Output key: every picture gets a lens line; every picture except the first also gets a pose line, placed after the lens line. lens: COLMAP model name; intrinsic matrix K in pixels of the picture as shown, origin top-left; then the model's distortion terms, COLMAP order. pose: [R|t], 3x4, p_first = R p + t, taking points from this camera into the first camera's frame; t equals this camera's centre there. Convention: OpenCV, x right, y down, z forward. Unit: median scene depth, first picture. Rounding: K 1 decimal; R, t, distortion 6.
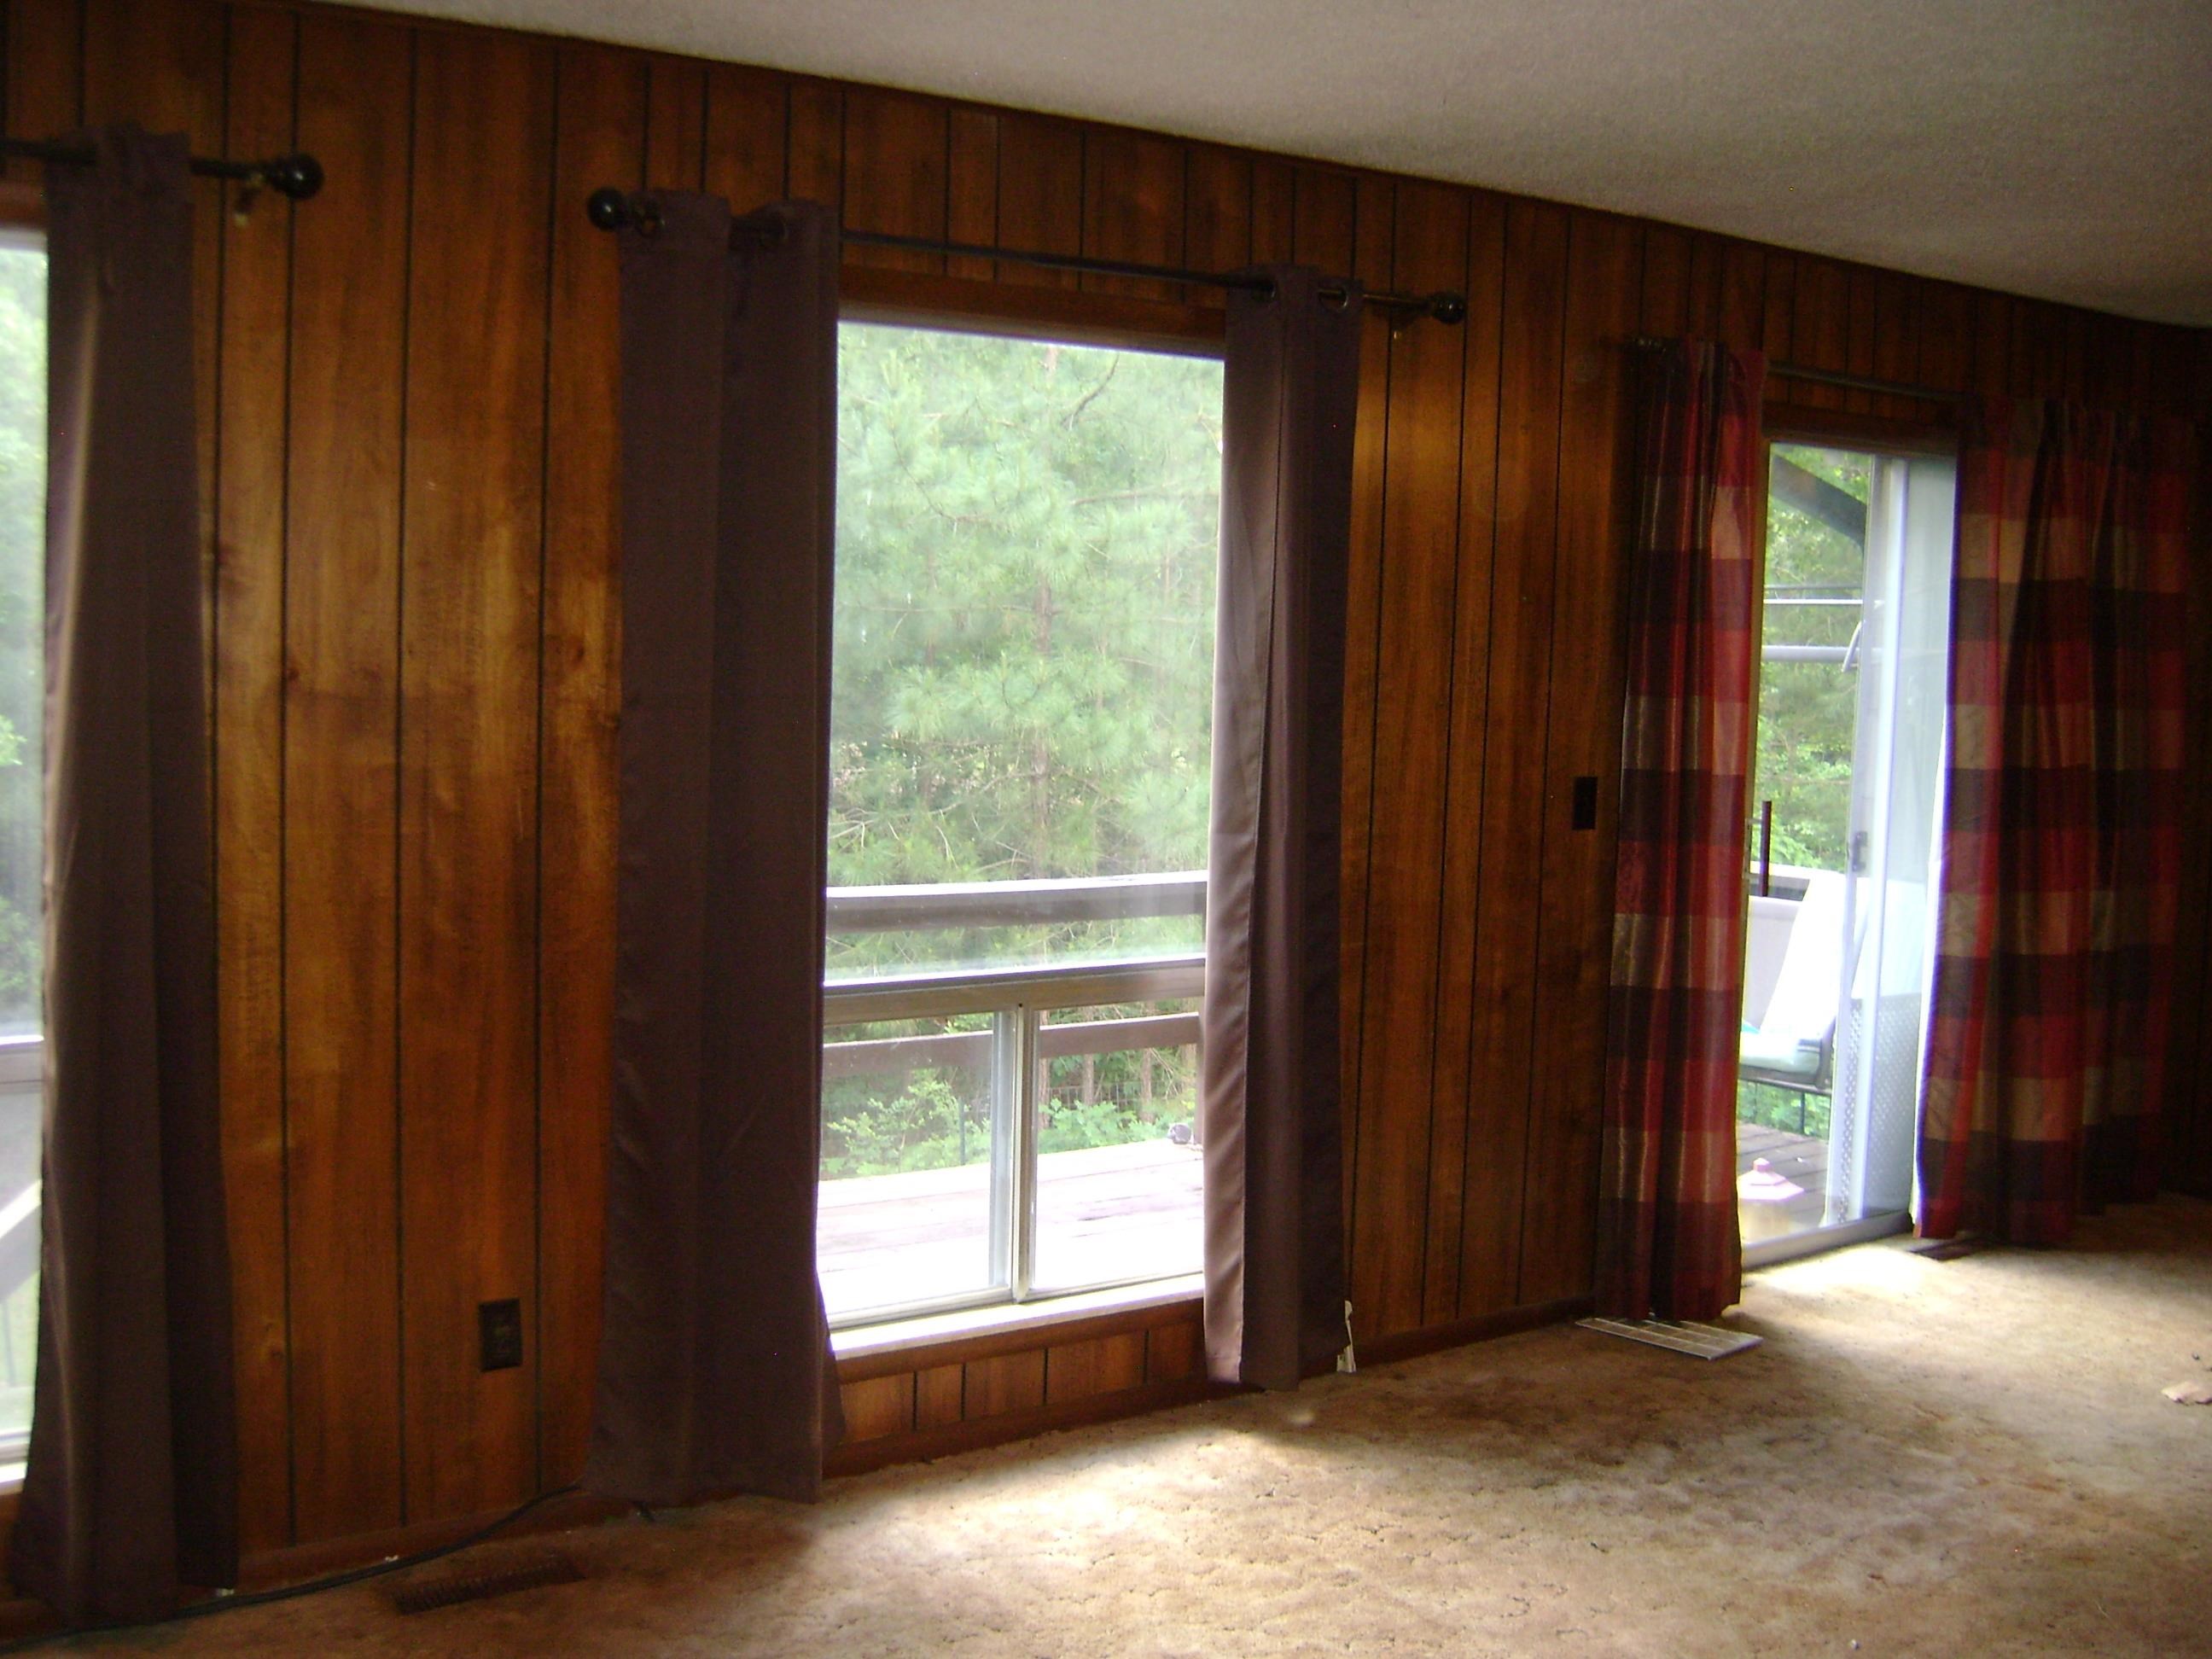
lens RADIAL K [[2305.1, 0, 1057.4], [0, 2305.1, 819.0], [0, 0, 1]] dist [-0.153495, 0.087396]
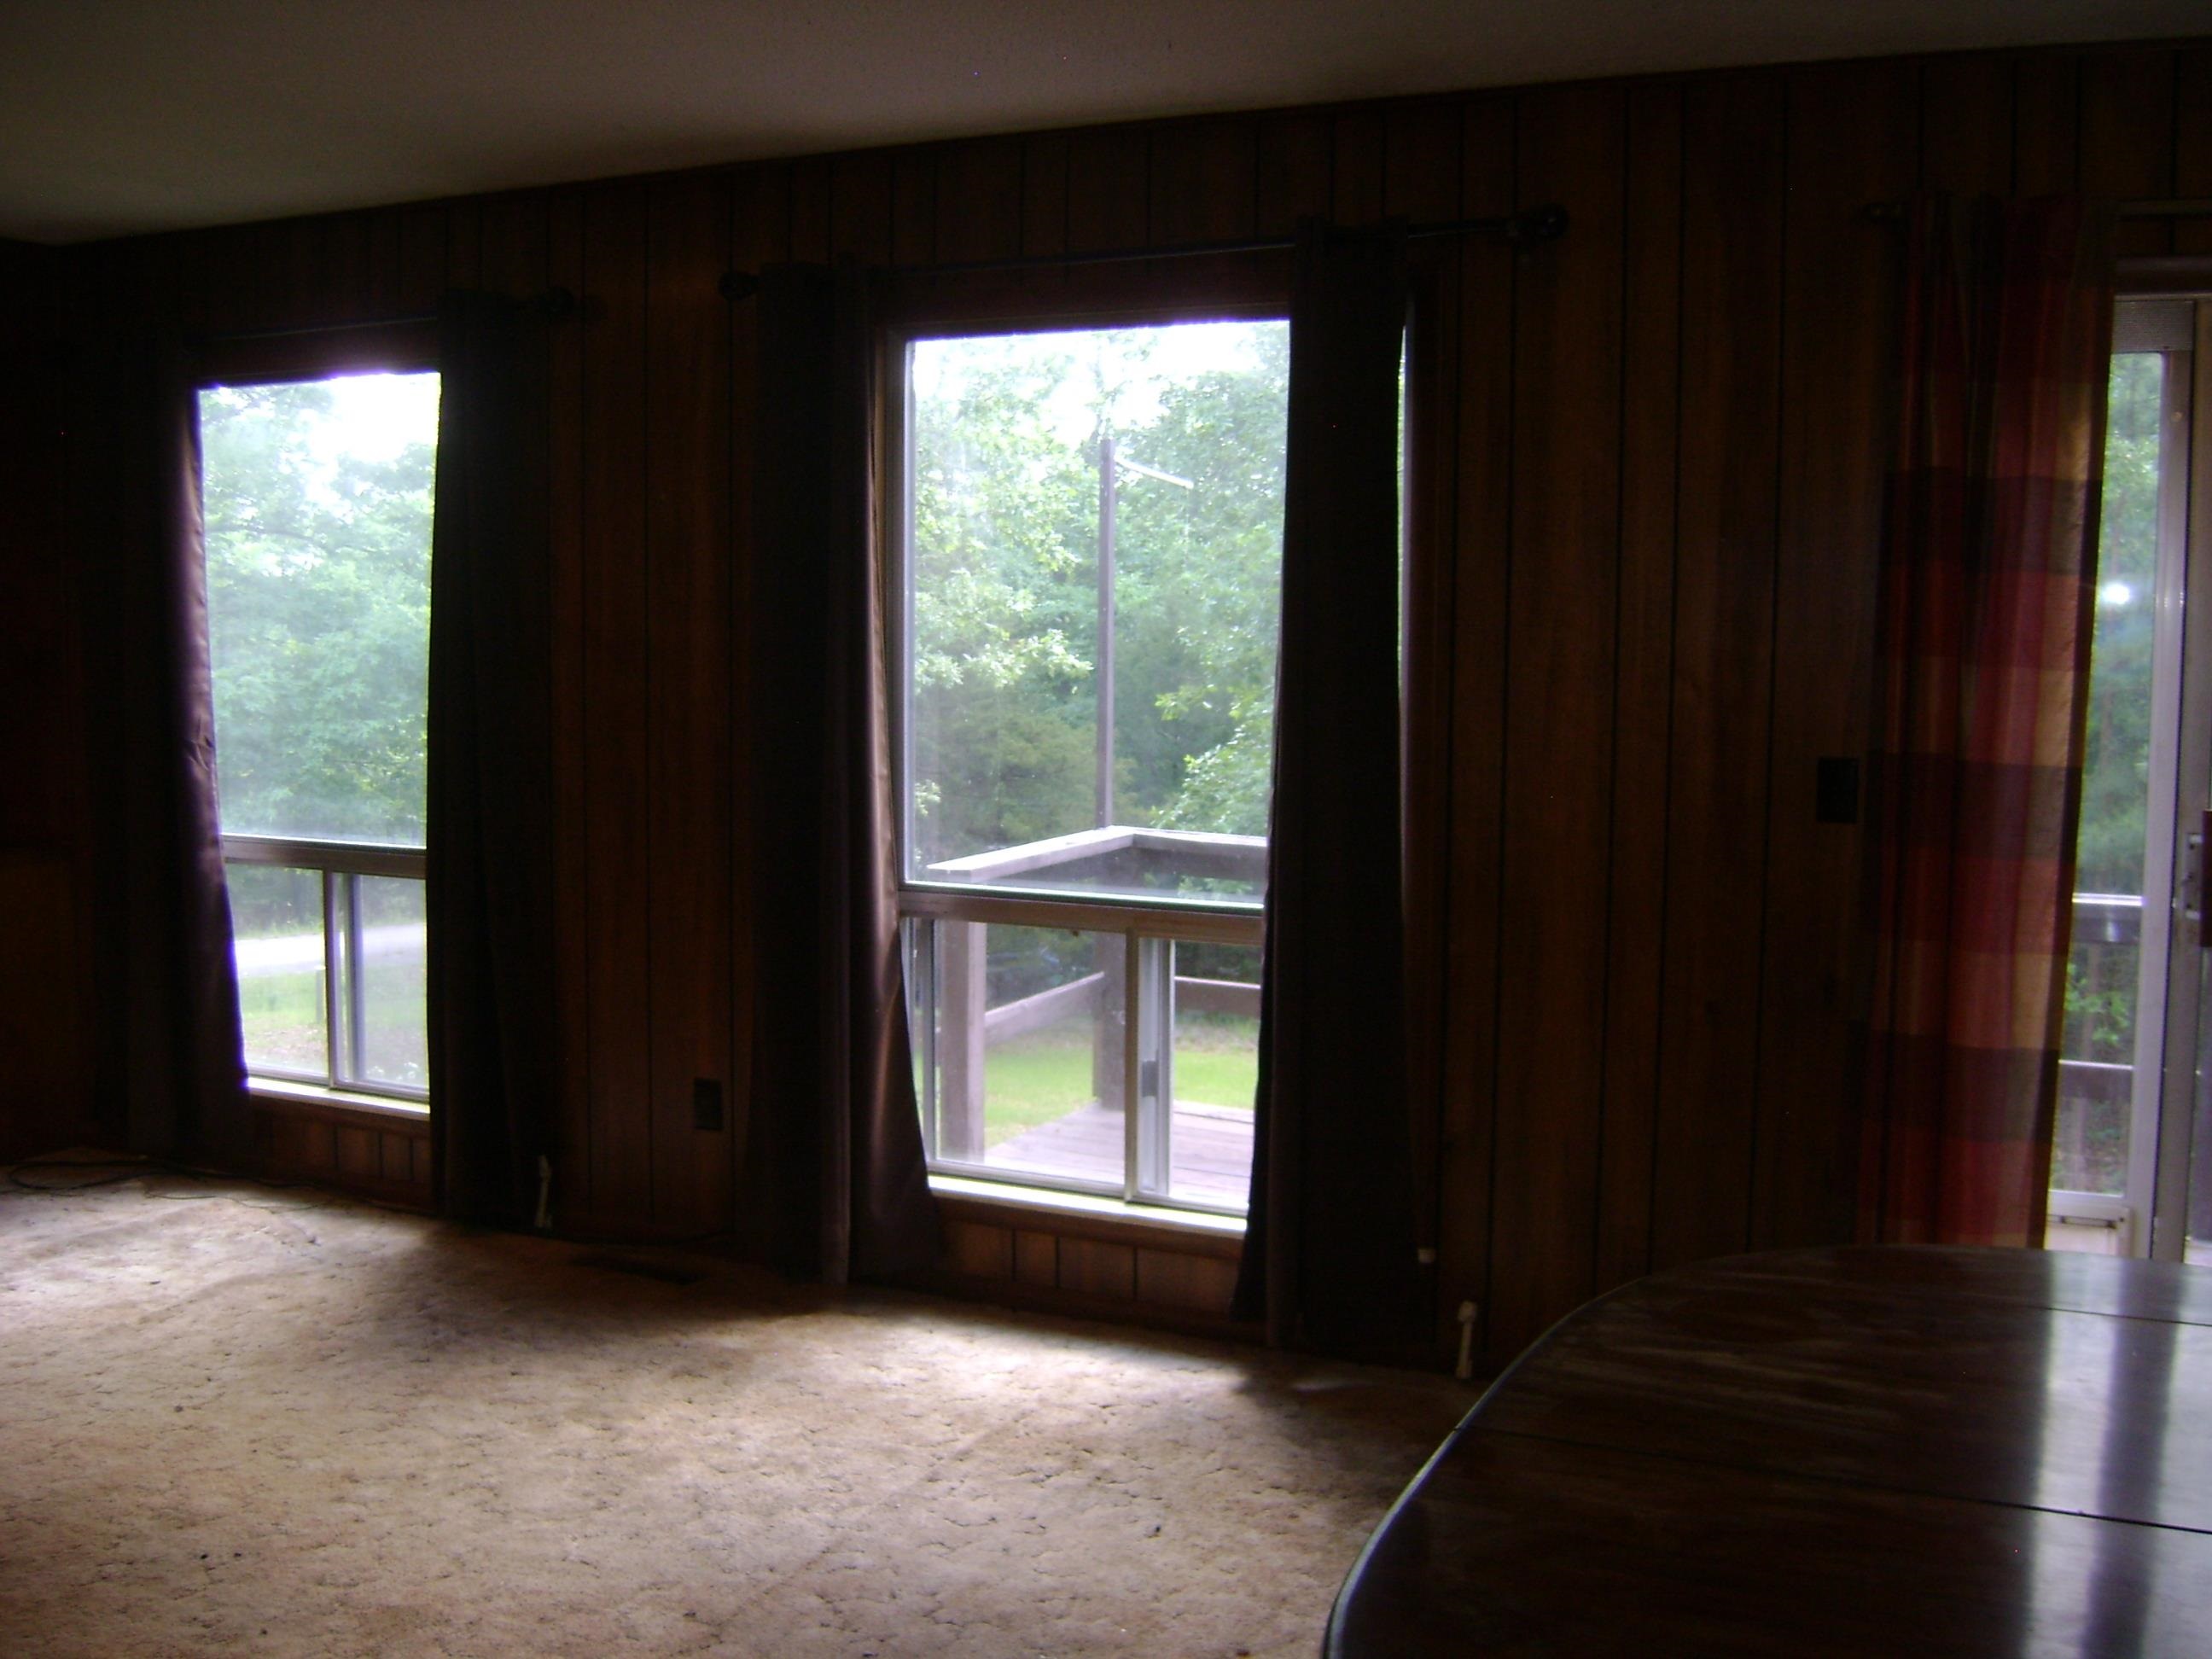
lens RADIAL K [[2305.1, 0, 1057.4], [0, 2305.1, 819.0], [0, 0, 1]] dist [-0.153495, 0.087396]
pose [[0.490492, 0.060091, -0.869371, 1.079444], [-0.066525, 0.997291, 0.031401, -0.005200], [0.868903, 0.042433, 0.493161, 0.494921]]
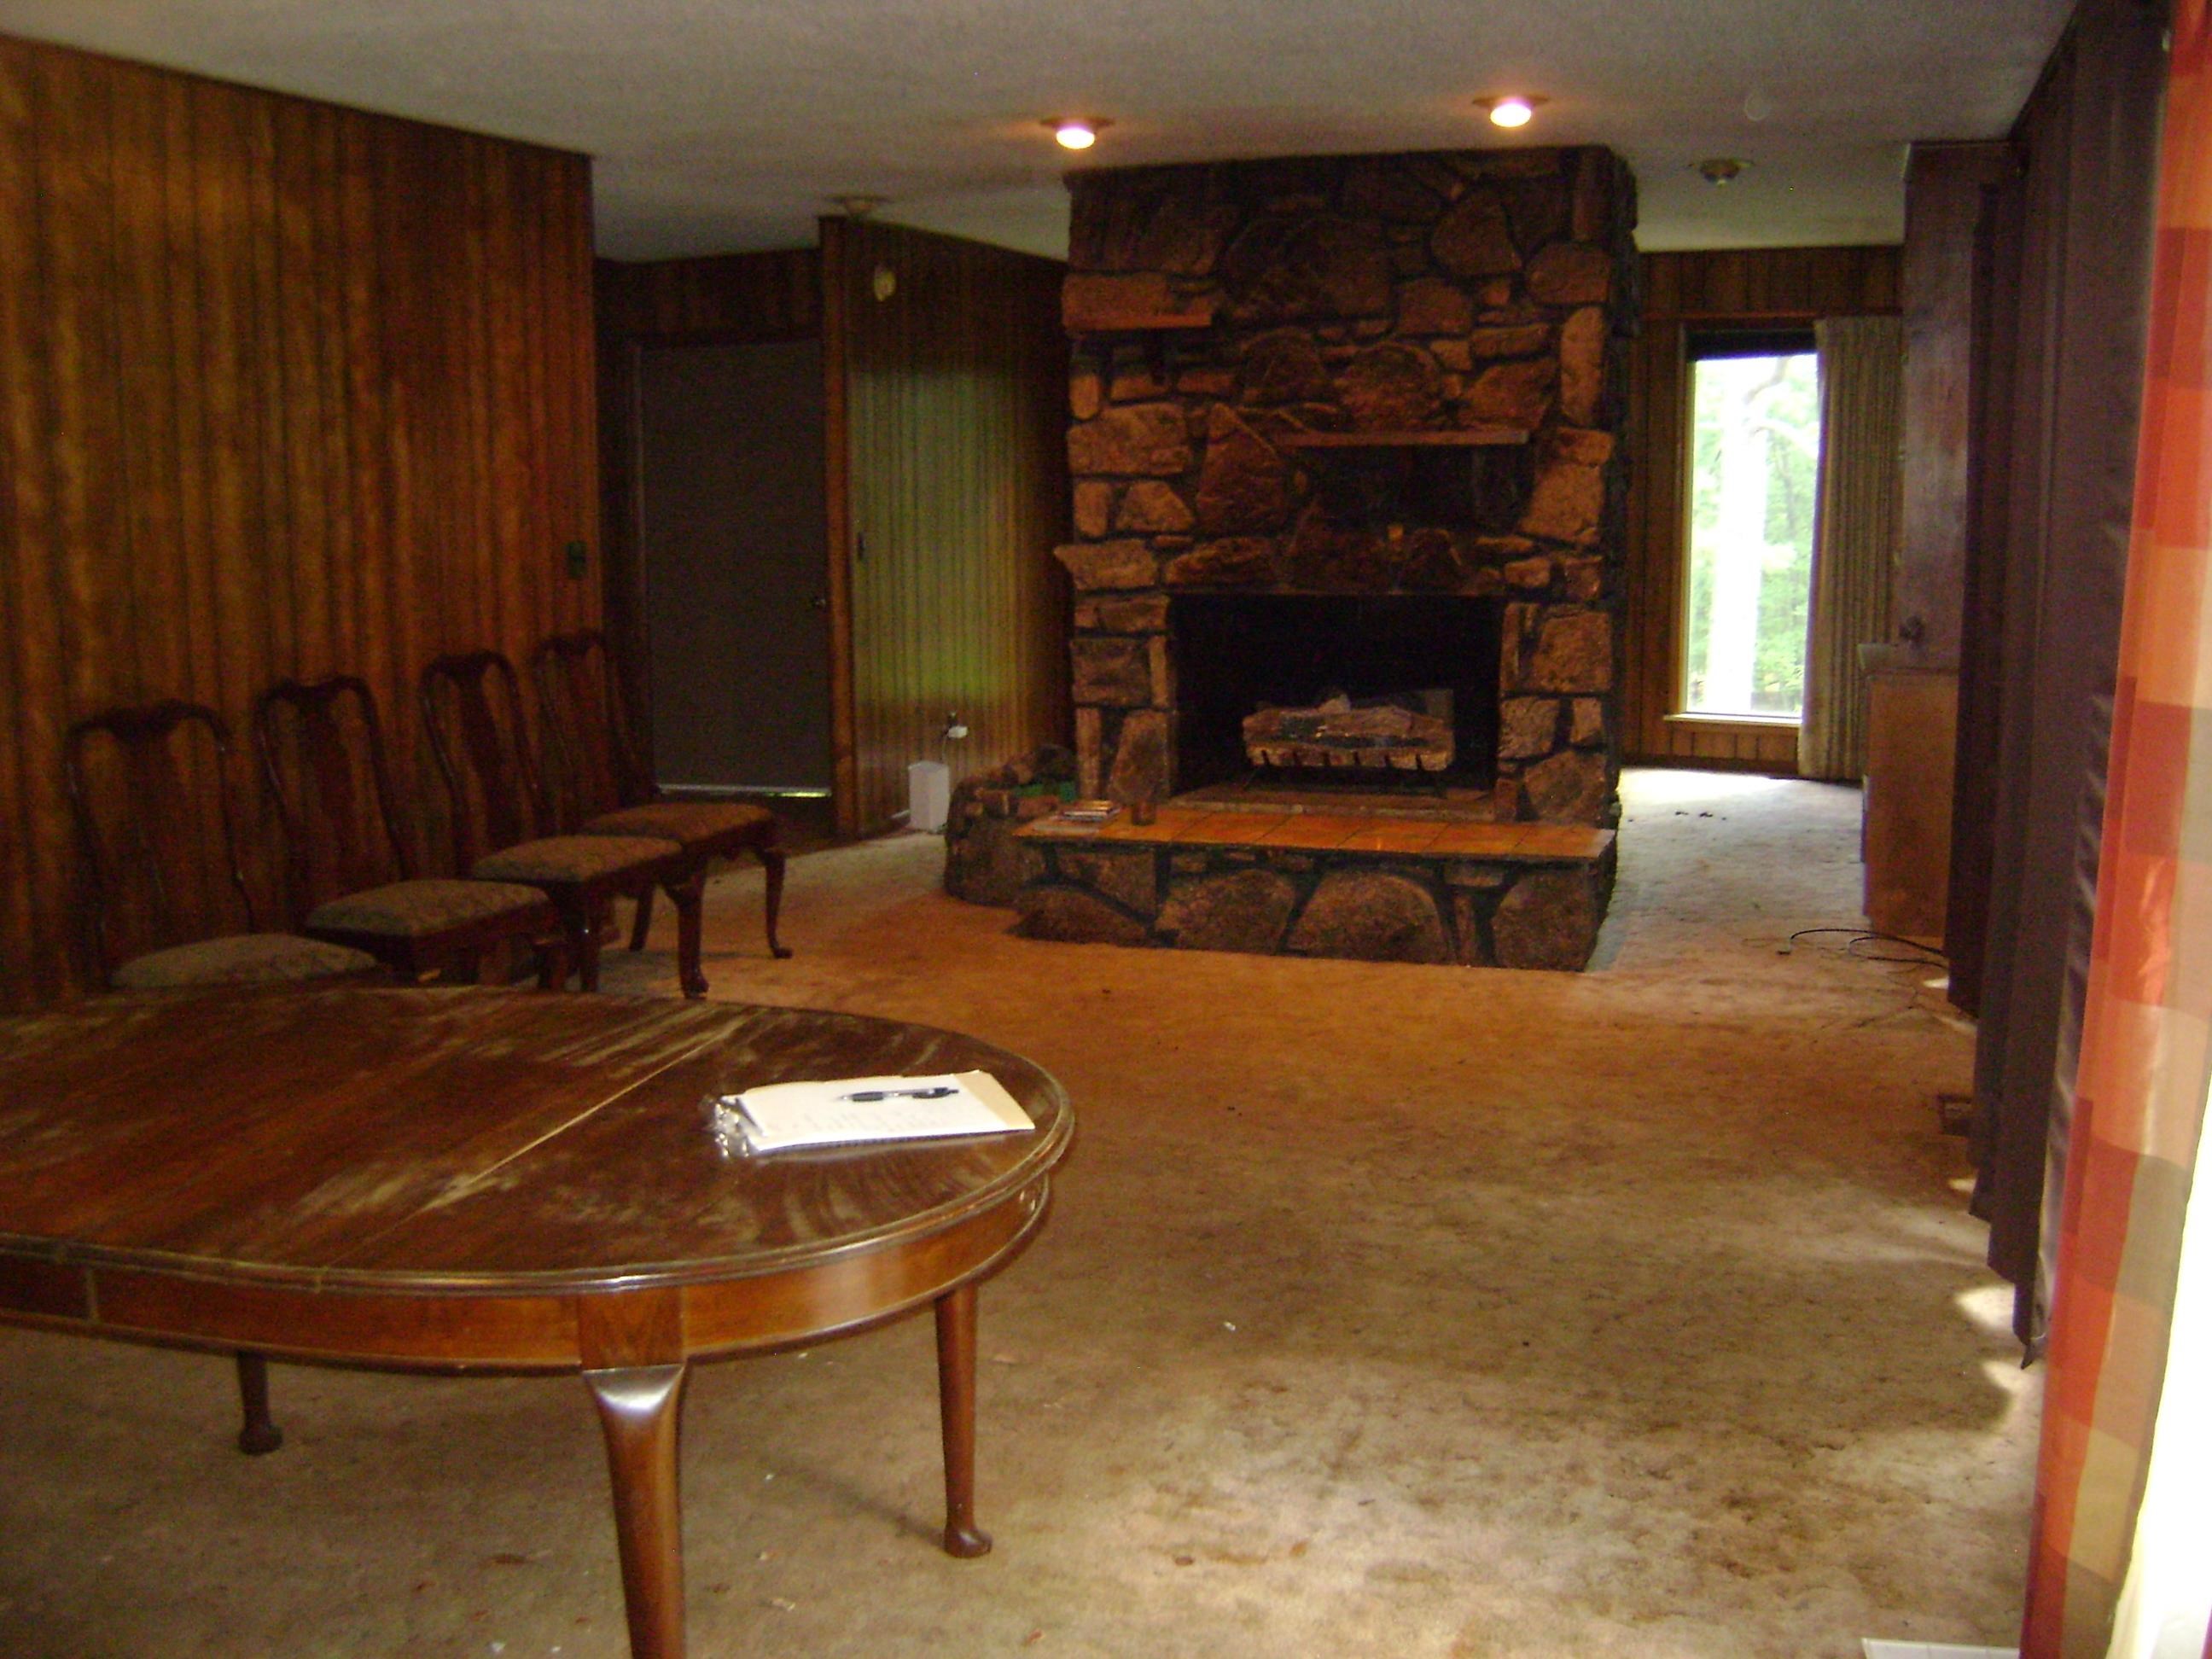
lens RADIAL K [[2321.9, 0, 1046.4], [0, 2321.9, 827.7], [0, 0, 1]] dist [-0.144625, 0.059920]
pose [[-0.794172, 0.083308, -0.601955, 1.049766], [-0.055852, 0.976360, 0.208811, -0.109240], [0.605121, 0.199452, -0.770745, 1.669513]]
